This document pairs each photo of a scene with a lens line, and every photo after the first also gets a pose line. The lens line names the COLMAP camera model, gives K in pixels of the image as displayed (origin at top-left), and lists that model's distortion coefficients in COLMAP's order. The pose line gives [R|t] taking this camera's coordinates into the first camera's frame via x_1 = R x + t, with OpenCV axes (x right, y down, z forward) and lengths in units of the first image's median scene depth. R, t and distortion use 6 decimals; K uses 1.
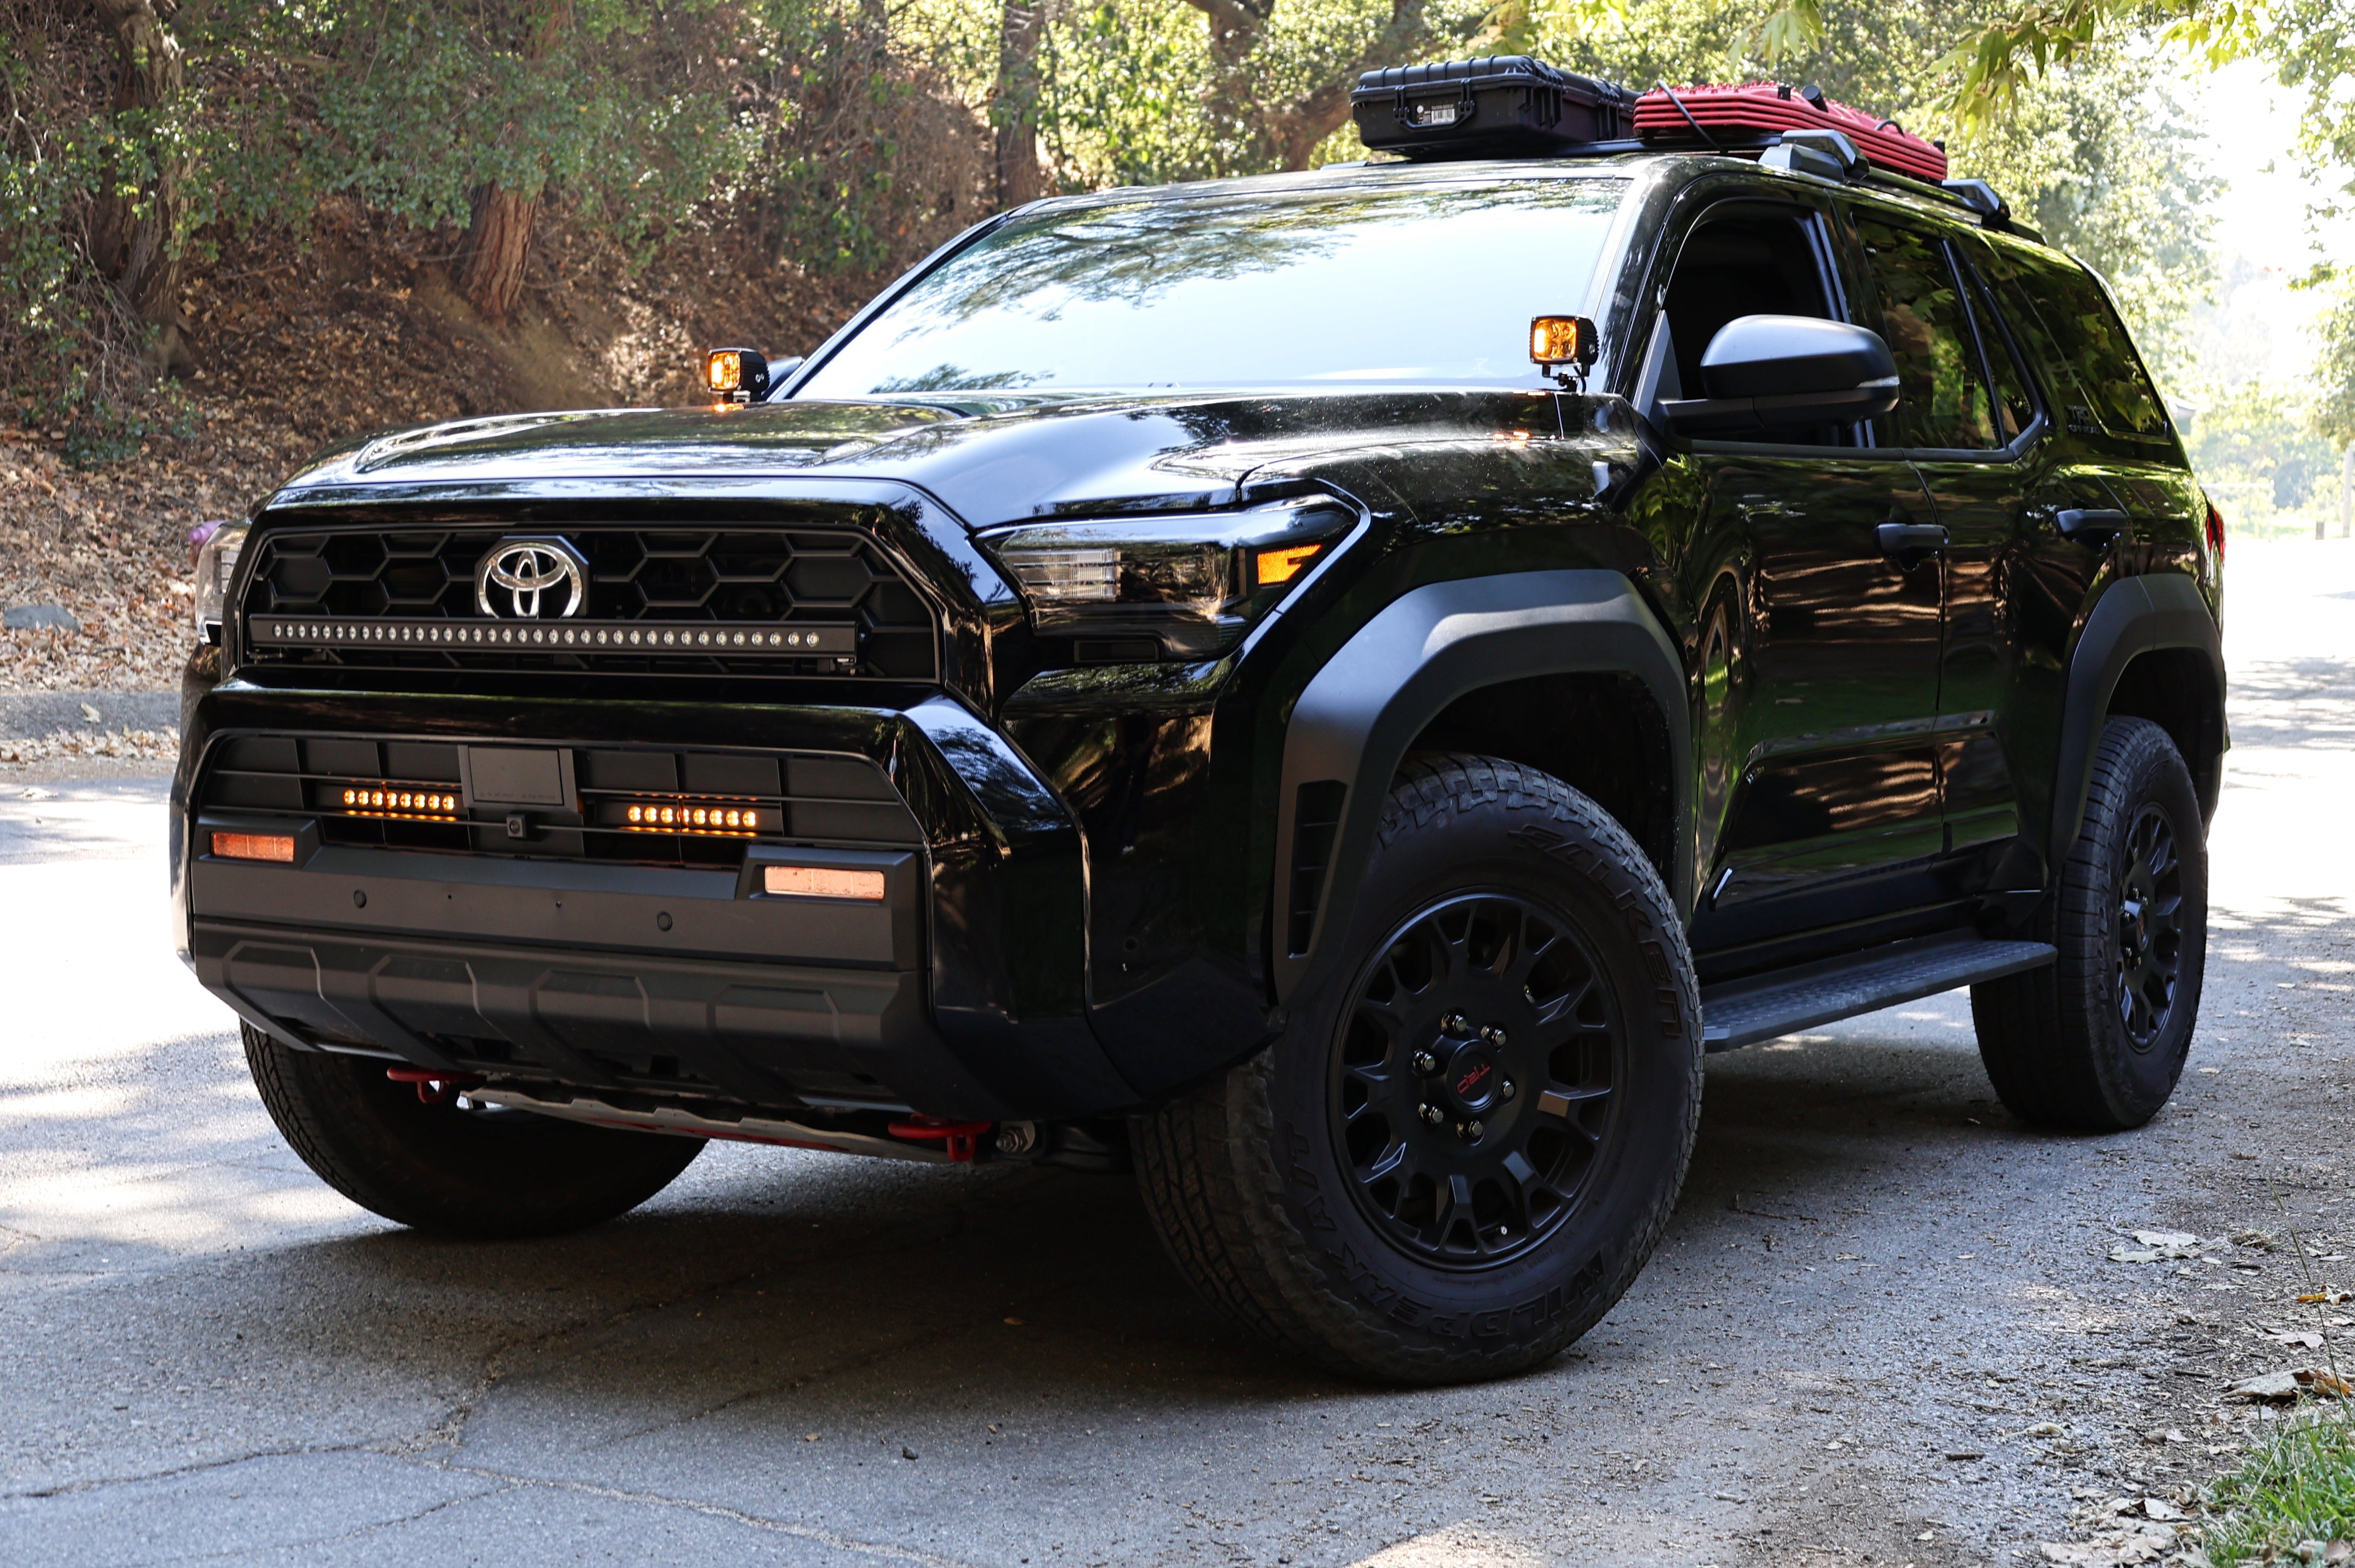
lens RADIAL K [[3450.3, 0, 1115.0], [0, 3450.3, 712.6], [0, 0, 1]] dist [-0.015112, 0.000000]
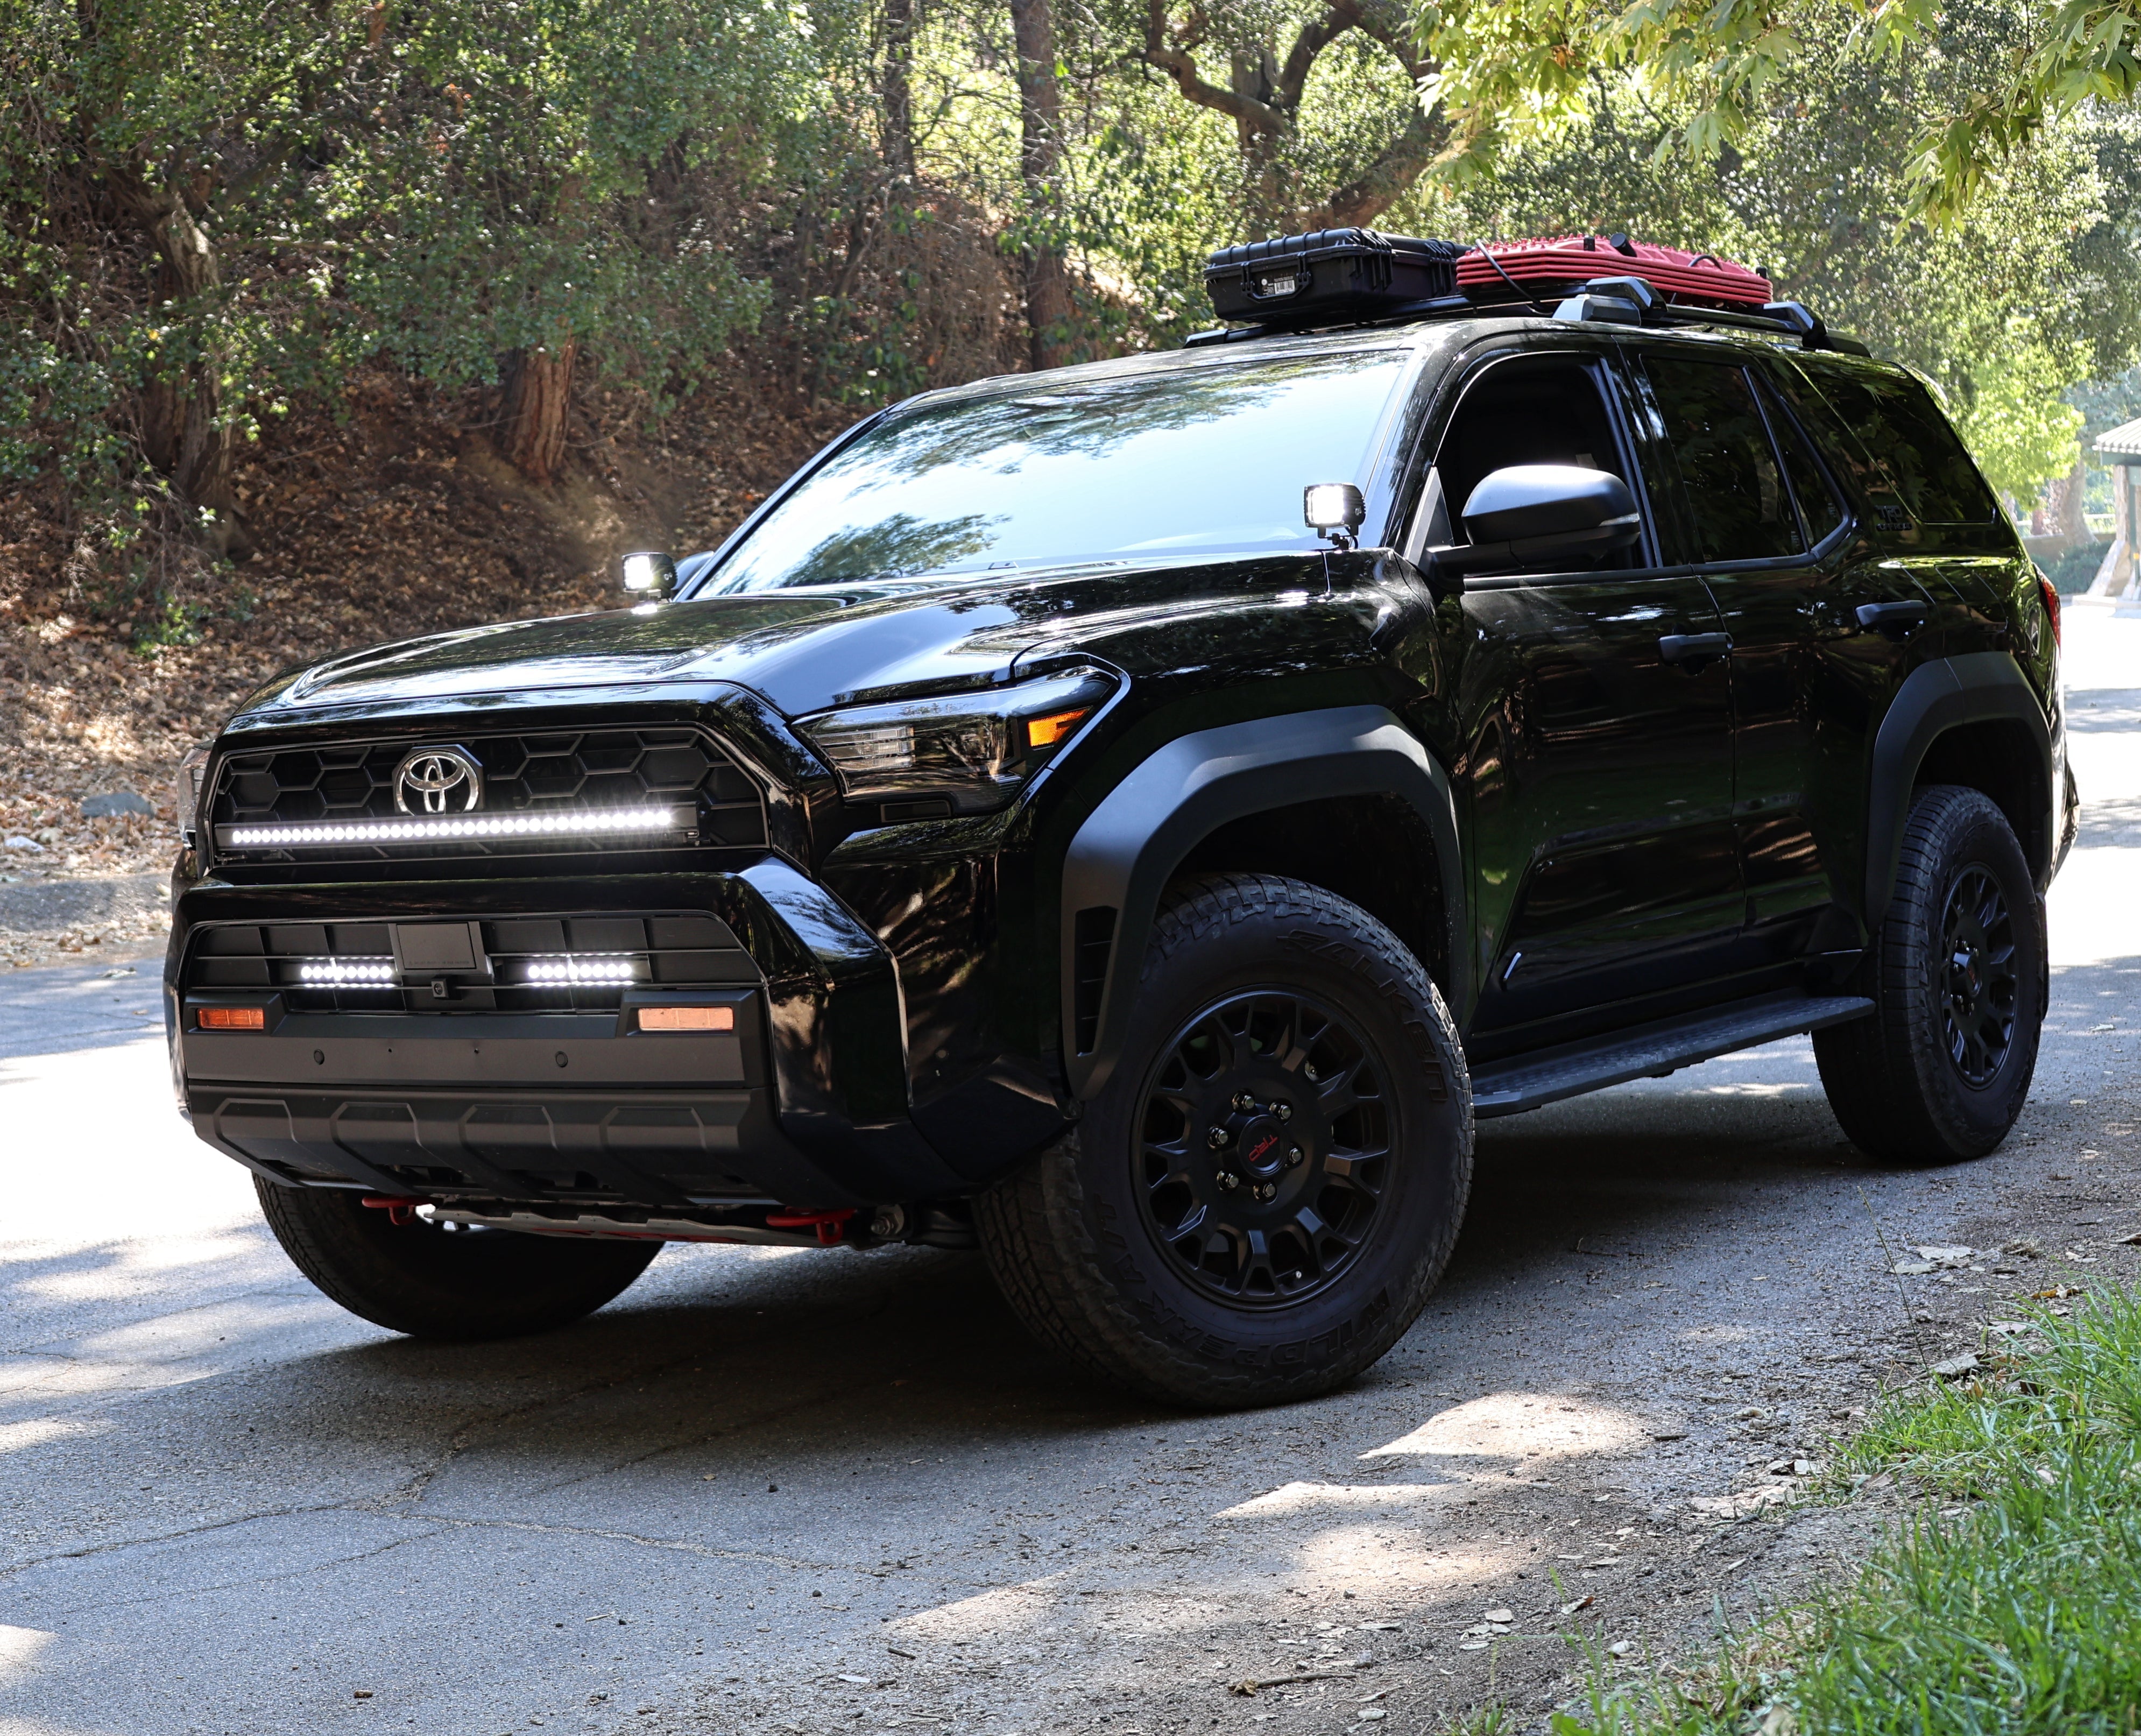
lens RADIAL K [[3481.1, 0, 1064.9], [0, 3481.1, 900.2], [0, 0, 1]] dist [-0.006613, 0.000000]
pose [[0.996685, -0.066306, -0.047139, 0.091269], [0.067401, 0.997483, 0.022033, -0.008626], [0.045559, -0.025137, 0.998645, -0.176376]]
